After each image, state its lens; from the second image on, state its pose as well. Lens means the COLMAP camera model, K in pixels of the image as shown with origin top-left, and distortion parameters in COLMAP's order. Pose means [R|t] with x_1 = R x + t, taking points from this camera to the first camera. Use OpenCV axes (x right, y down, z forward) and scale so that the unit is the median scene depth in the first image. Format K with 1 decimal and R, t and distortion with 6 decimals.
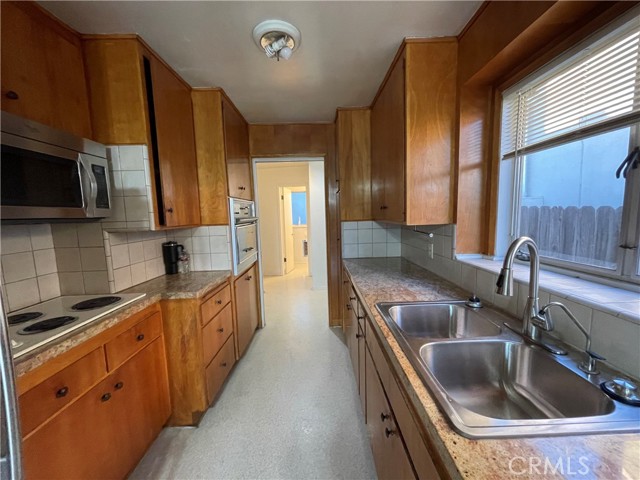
lens RADIAL K [[263.4, 0, 321.5], [0, 263.4, 241.0], [0, 0, 1]] dist [-0.007288, 0.001381]
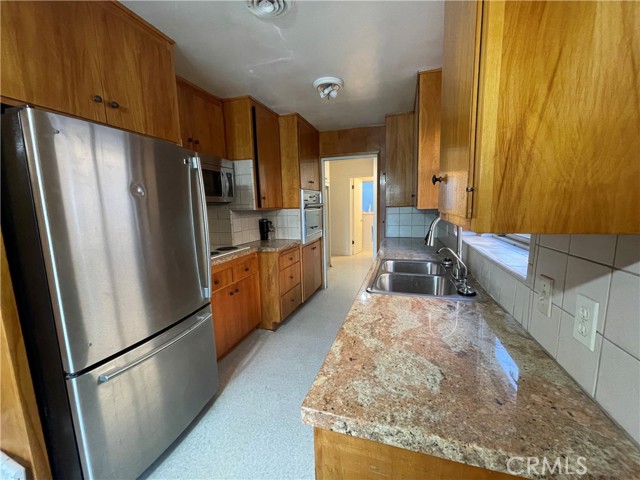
lens RADIAL K [[263.4, 0, 318.4], [0, 263.4, 242.6], [0, 0, 1]] dist [-0.007288, 0.001381]
pose [[0.948218, 0.052354, -0.313277, 0.266983], [-0.036925, 0.997804, 0.054988, 0.055682], [0.315468, -0.040573, 0.948069, -0.445721]]
